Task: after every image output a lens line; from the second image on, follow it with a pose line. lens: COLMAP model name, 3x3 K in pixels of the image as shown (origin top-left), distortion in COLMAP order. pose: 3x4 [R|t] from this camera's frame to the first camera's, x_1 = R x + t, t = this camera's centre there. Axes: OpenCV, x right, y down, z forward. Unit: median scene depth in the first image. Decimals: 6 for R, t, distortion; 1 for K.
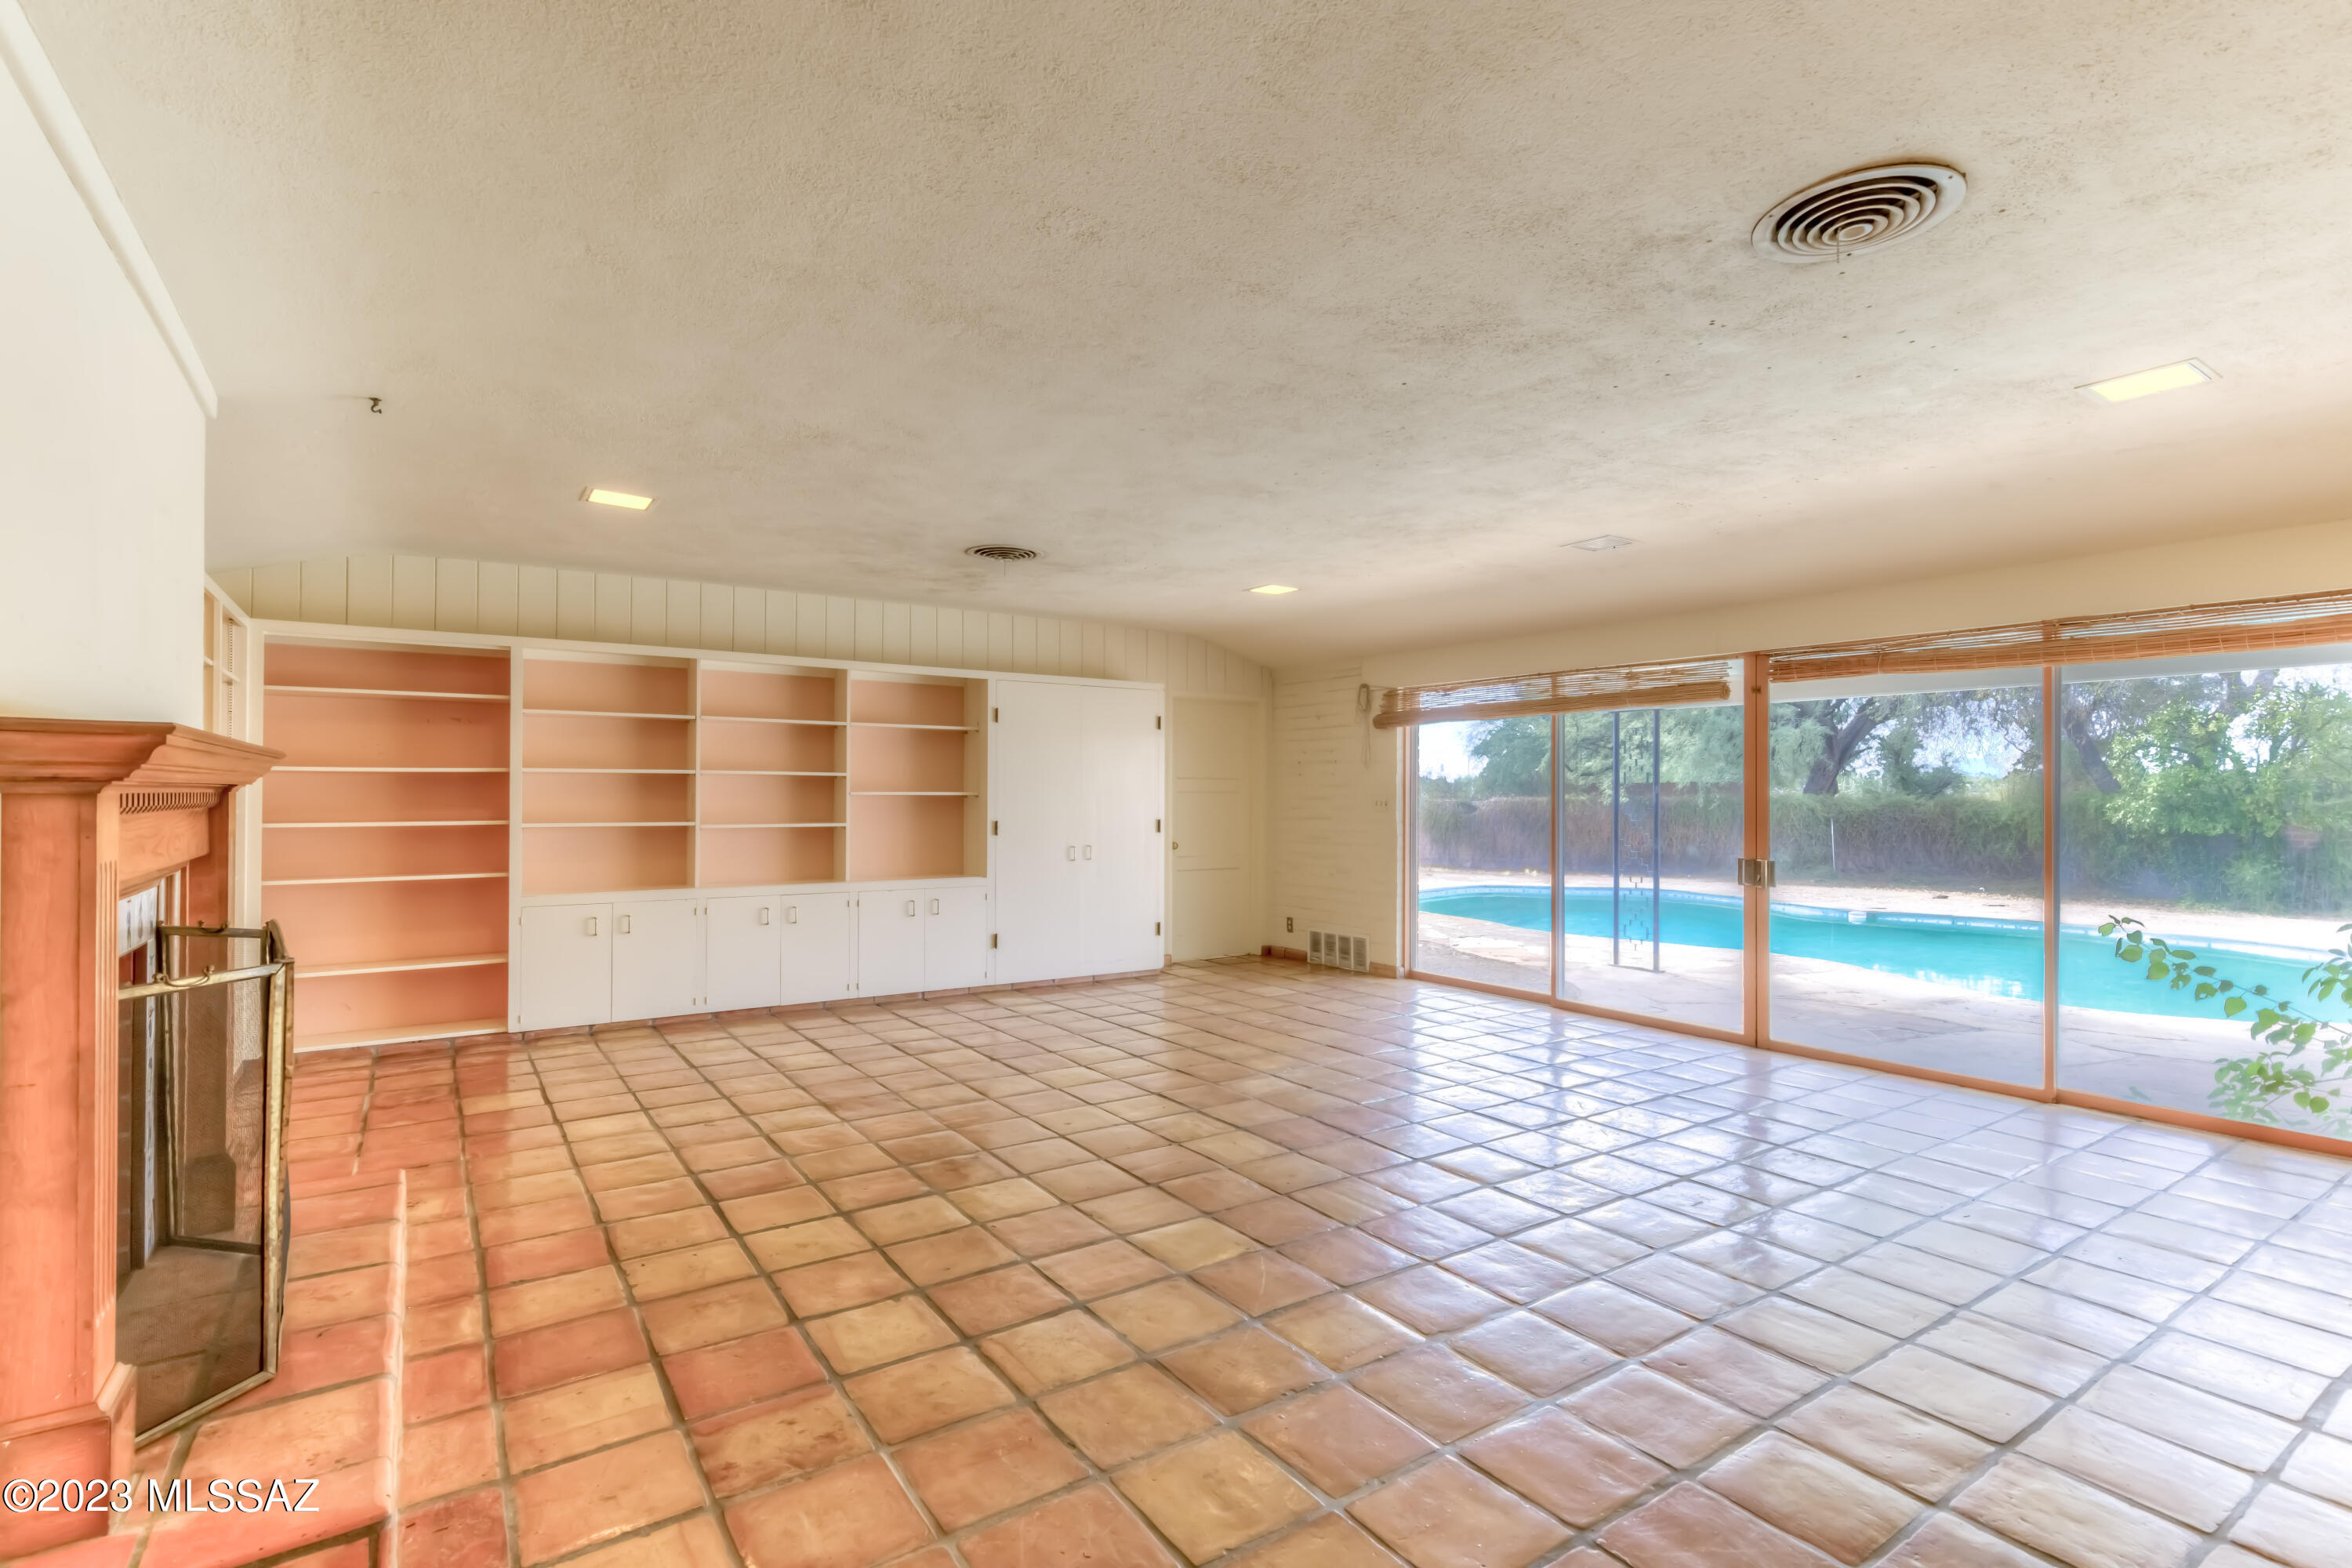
lens RADIAL K [[1106.8, 0, 1187.5], [0, 1106.8, 793.8], [0, 0, 1]] dist [-0.000420, -0.000209]
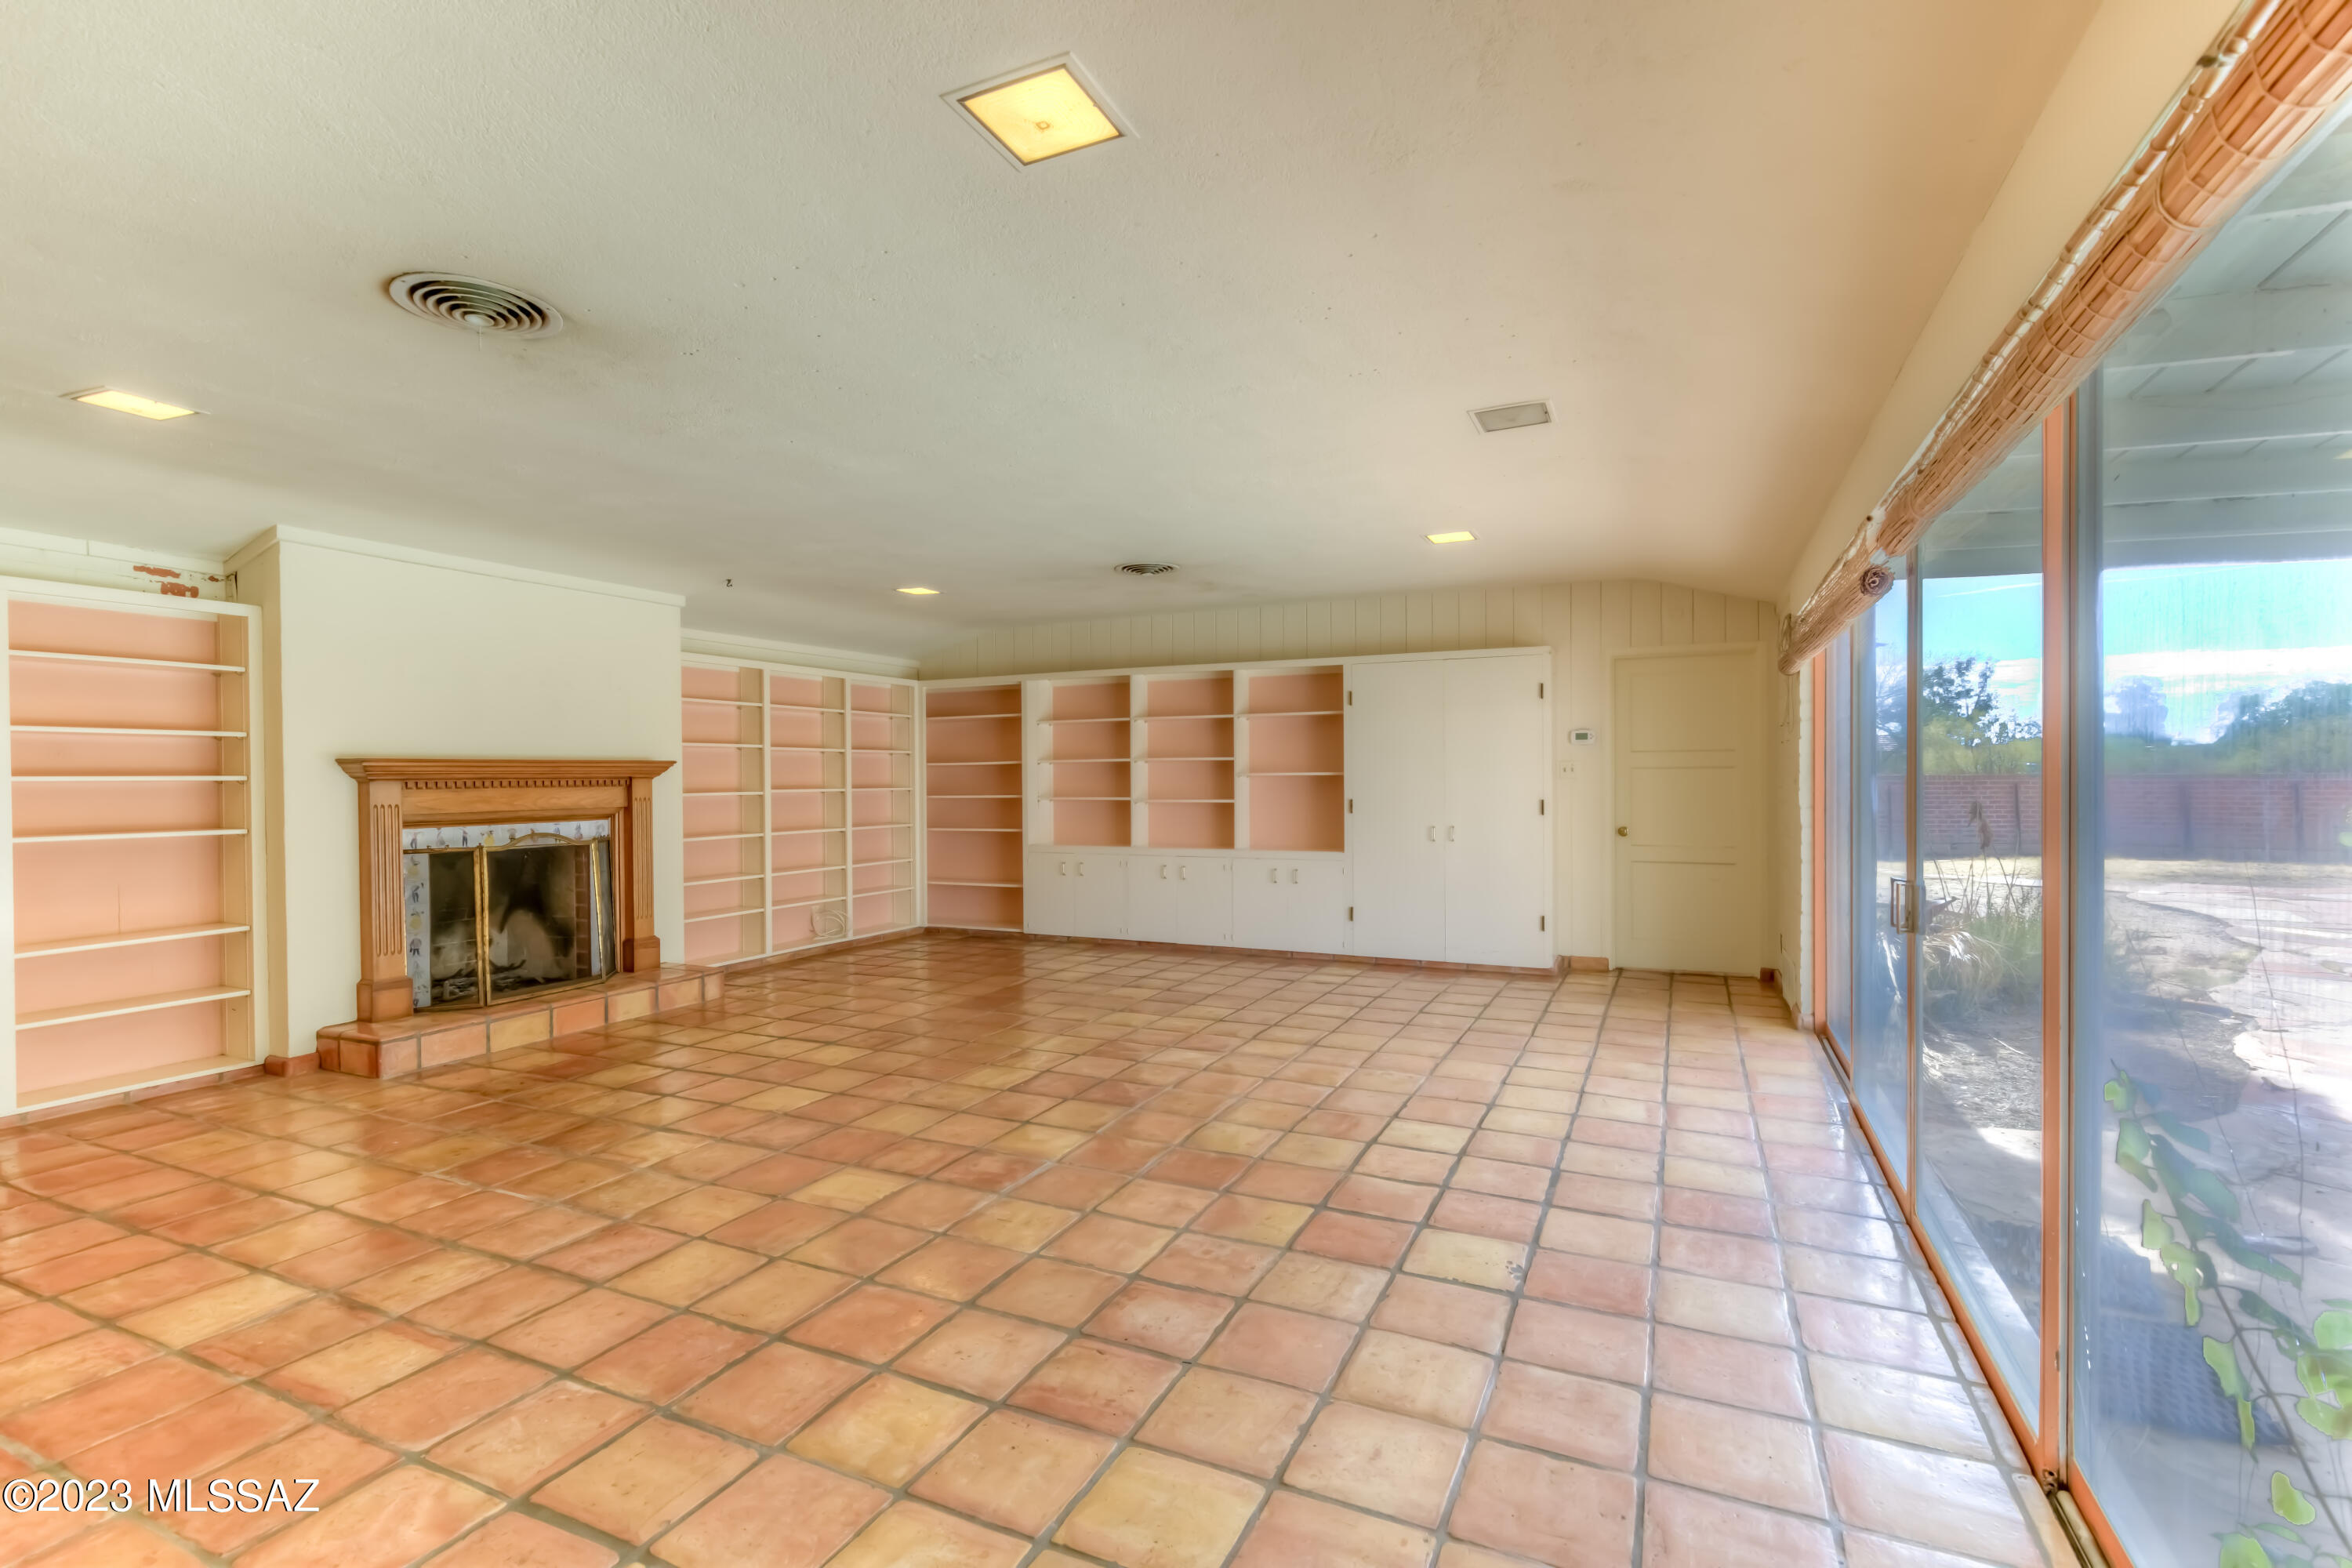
lens RADIAL K [[1106.8, 0, 1176.8], [0, 1106.8, 781.0], [0, 0, 1]] dist [-0.000420, -0.000209]
pose [[0.491569, -0.005274, -0.870823, 0.690682], [0.008698, 0.999962, -0.001146, 0.007169], [0.870795, -0.007011, 0.491596, 0.356842]]
